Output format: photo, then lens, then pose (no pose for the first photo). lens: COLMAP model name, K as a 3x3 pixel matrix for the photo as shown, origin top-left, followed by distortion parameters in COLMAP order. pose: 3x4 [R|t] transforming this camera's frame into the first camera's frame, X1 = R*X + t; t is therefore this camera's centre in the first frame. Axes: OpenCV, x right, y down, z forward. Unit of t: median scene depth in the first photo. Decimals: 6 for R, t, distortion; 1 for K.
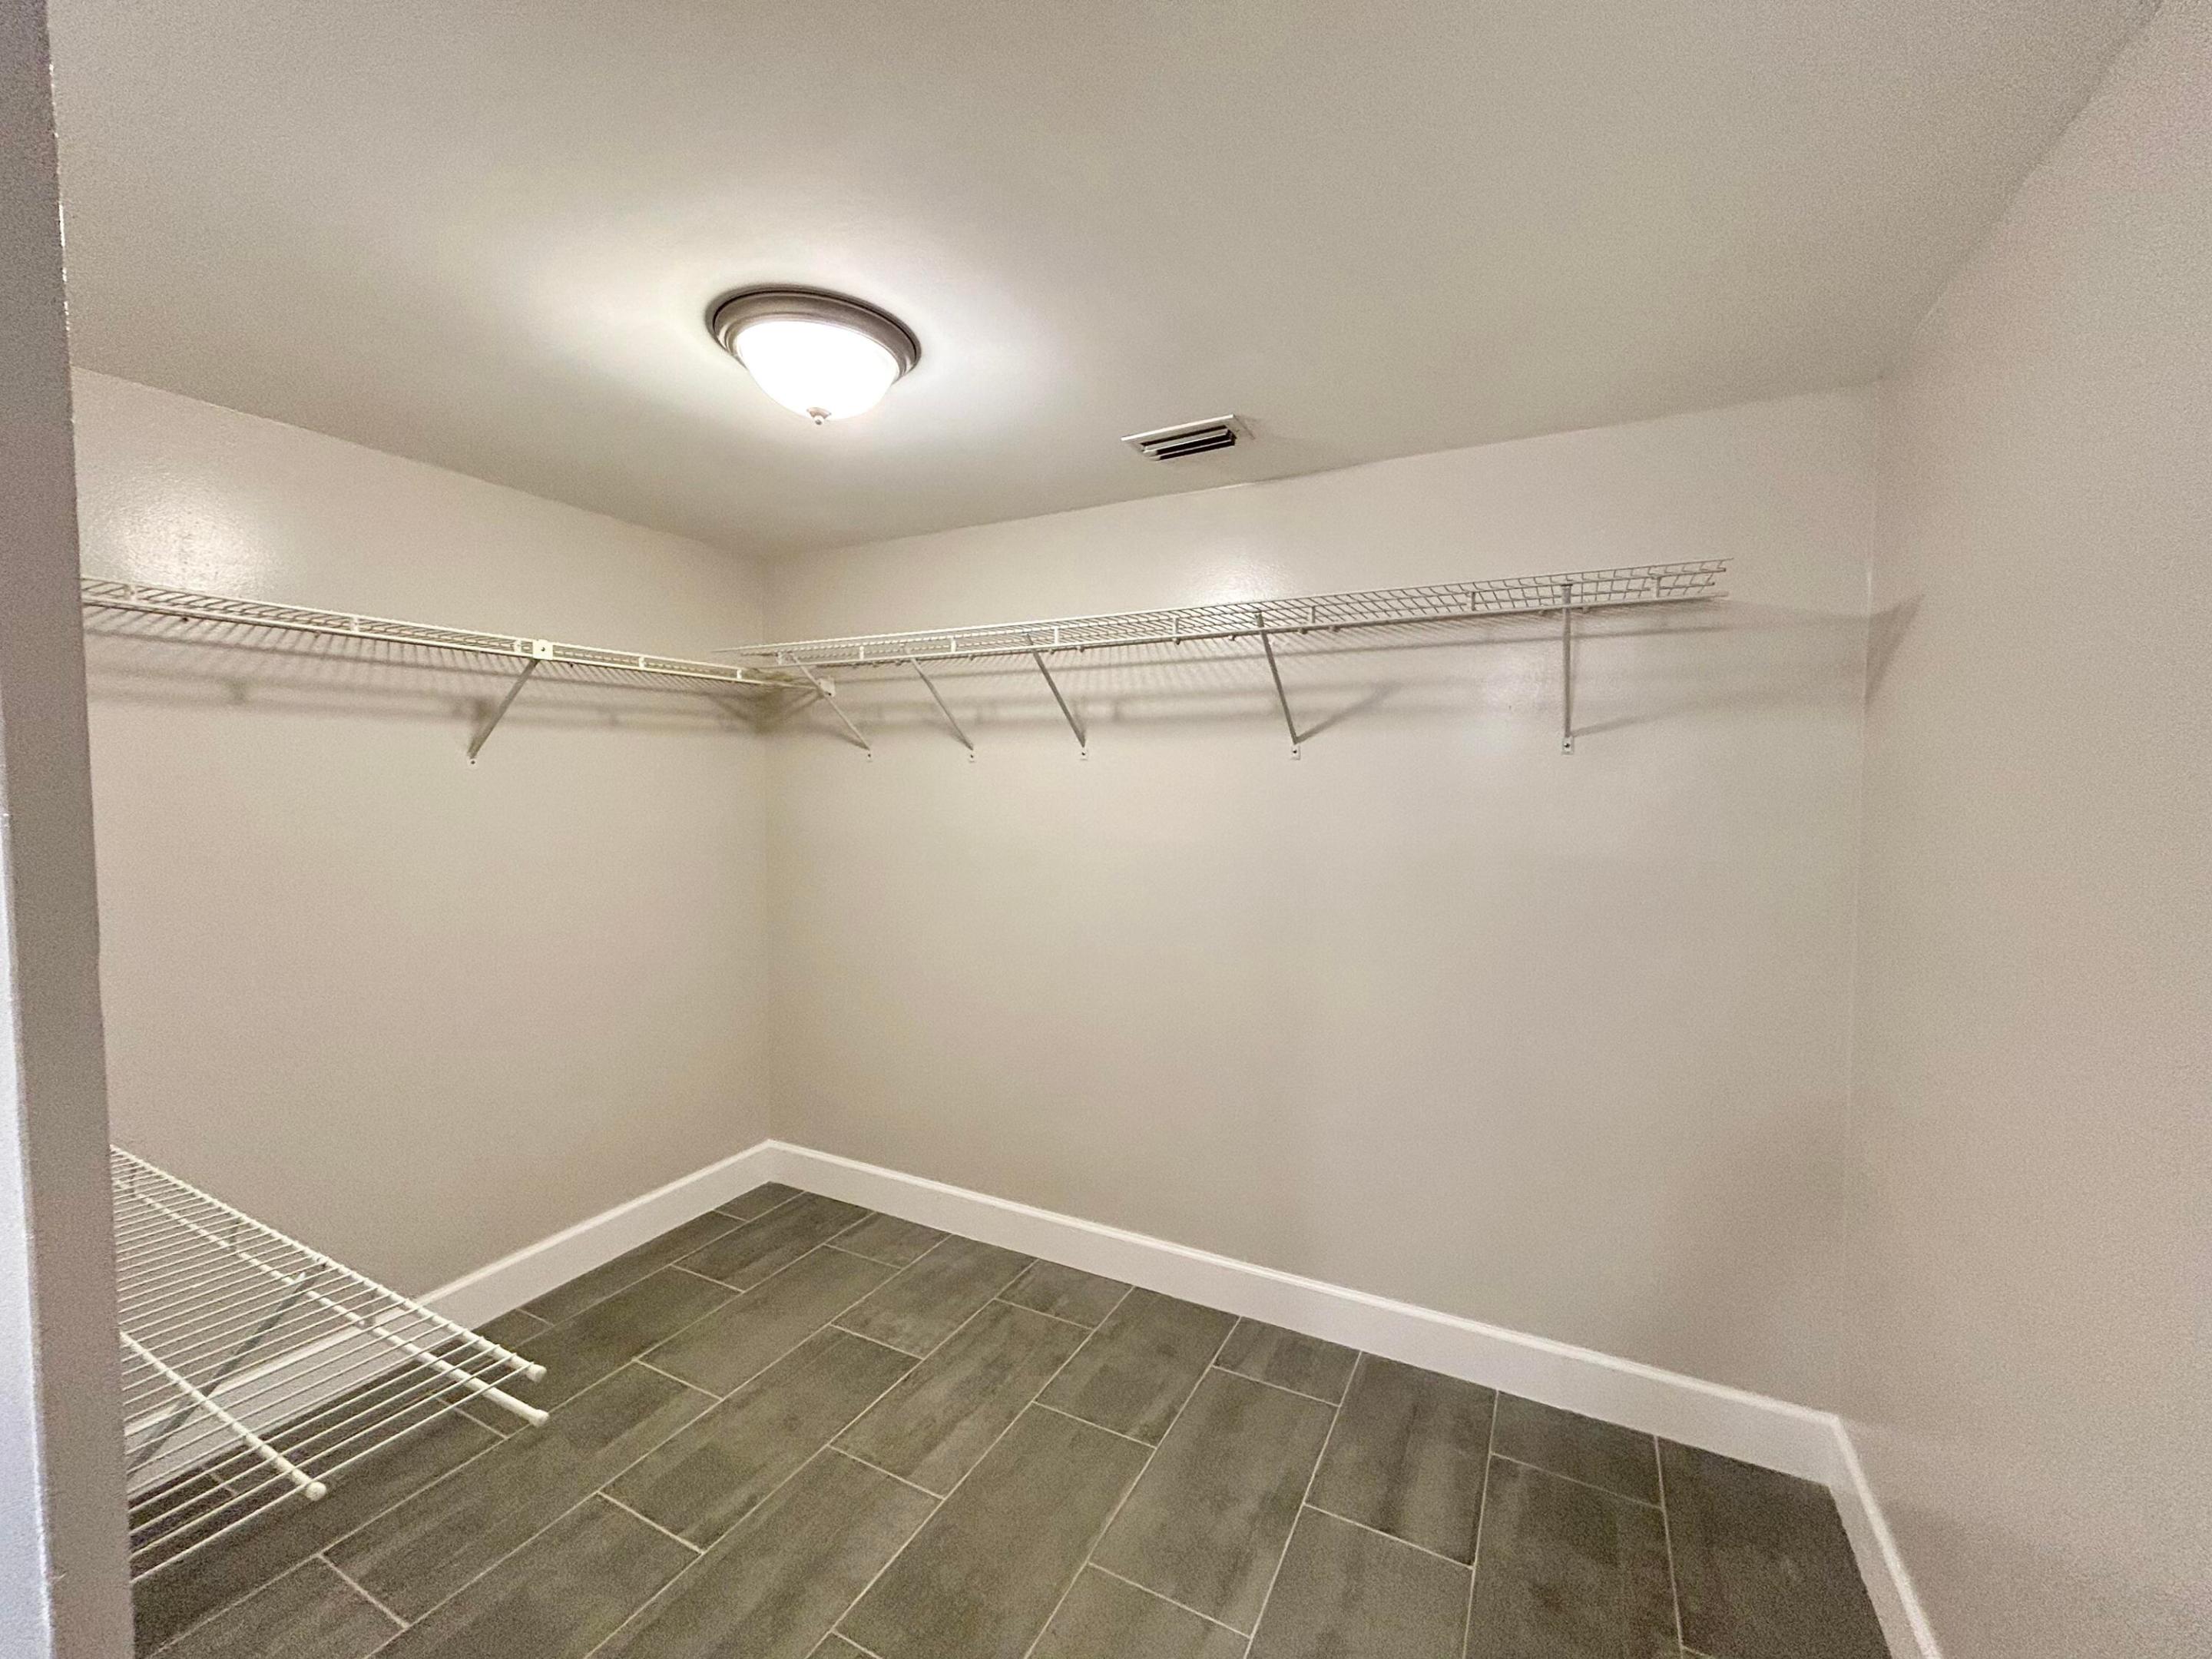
lens RADIAL K [[901.2, 0, 1107.7], [0, 901.2, 826.7], [0, 0, 1]] dist [-0.000961, 0.002218]
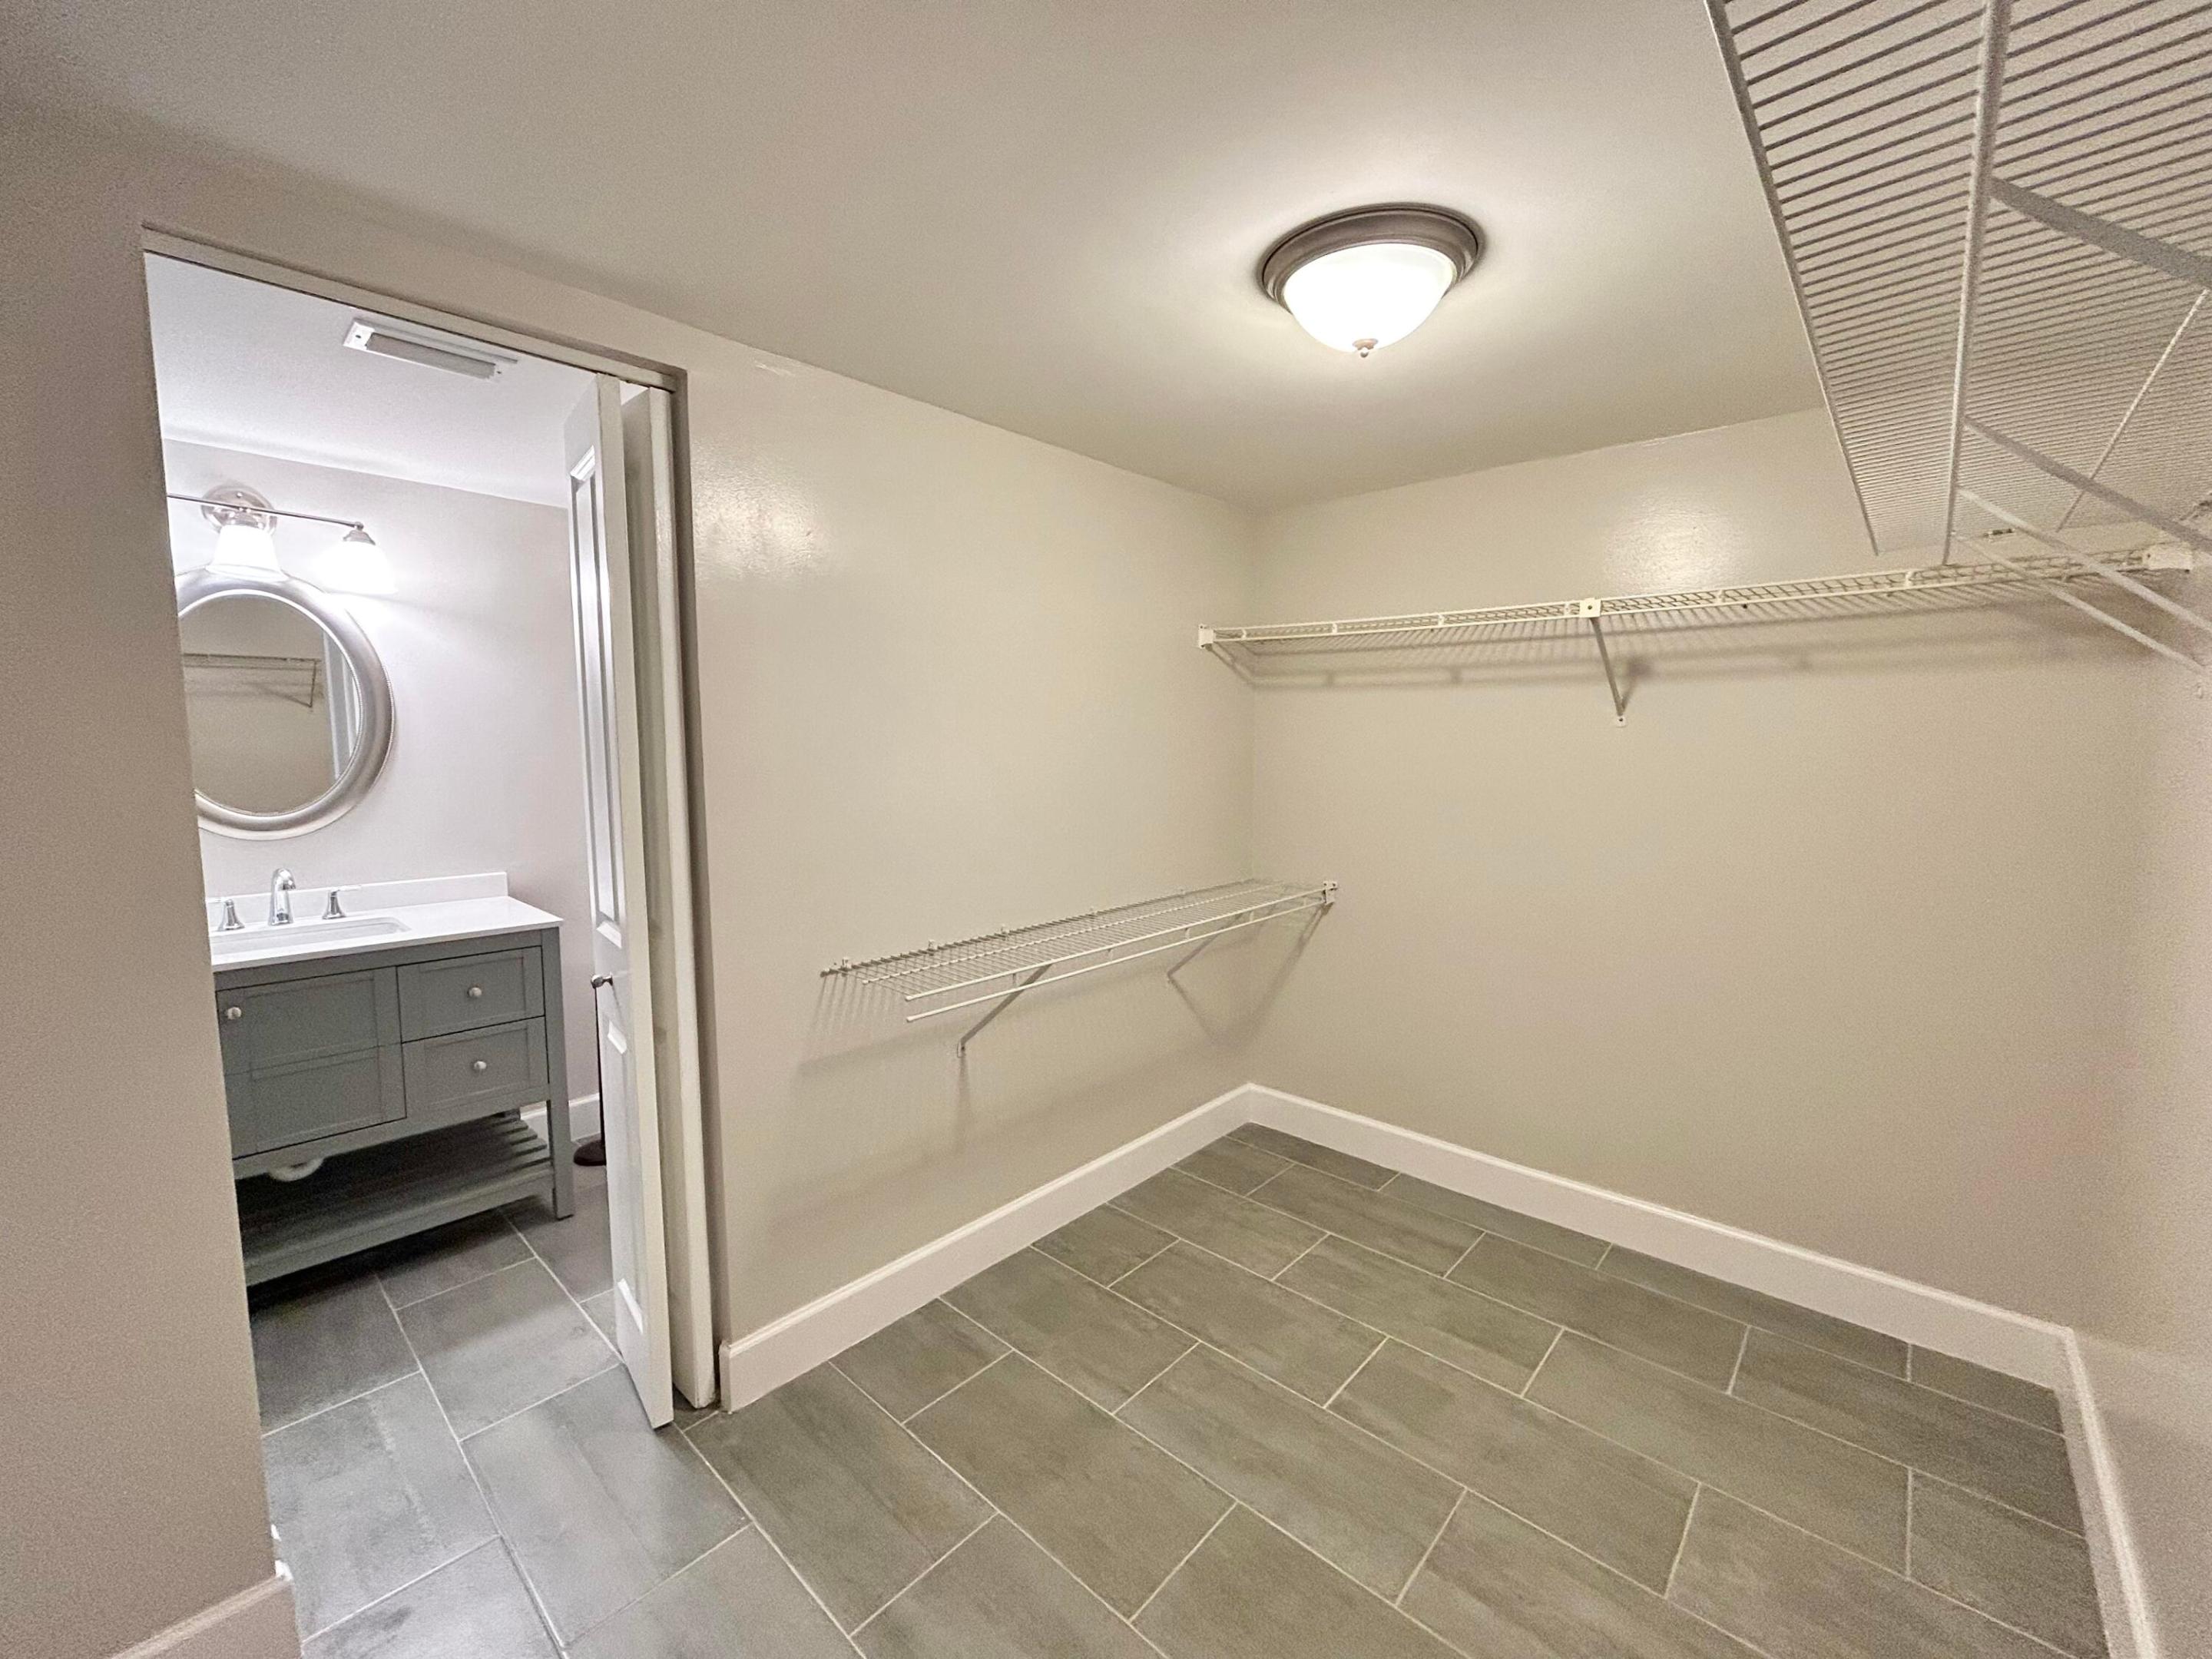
lens RADIAL K [[901.2, 0, 1120.8], [0, 901.2, 831.3], [0, 0, 1]] dist [-0.000961, 0.002218]
pose [[-0.247278, 0.090458, -0.964713, 0.499146], [-0.056663, 0.992579, 0.107595, -0.023000], [0.967286, 0.081269, -0.240317, 0.736780]]
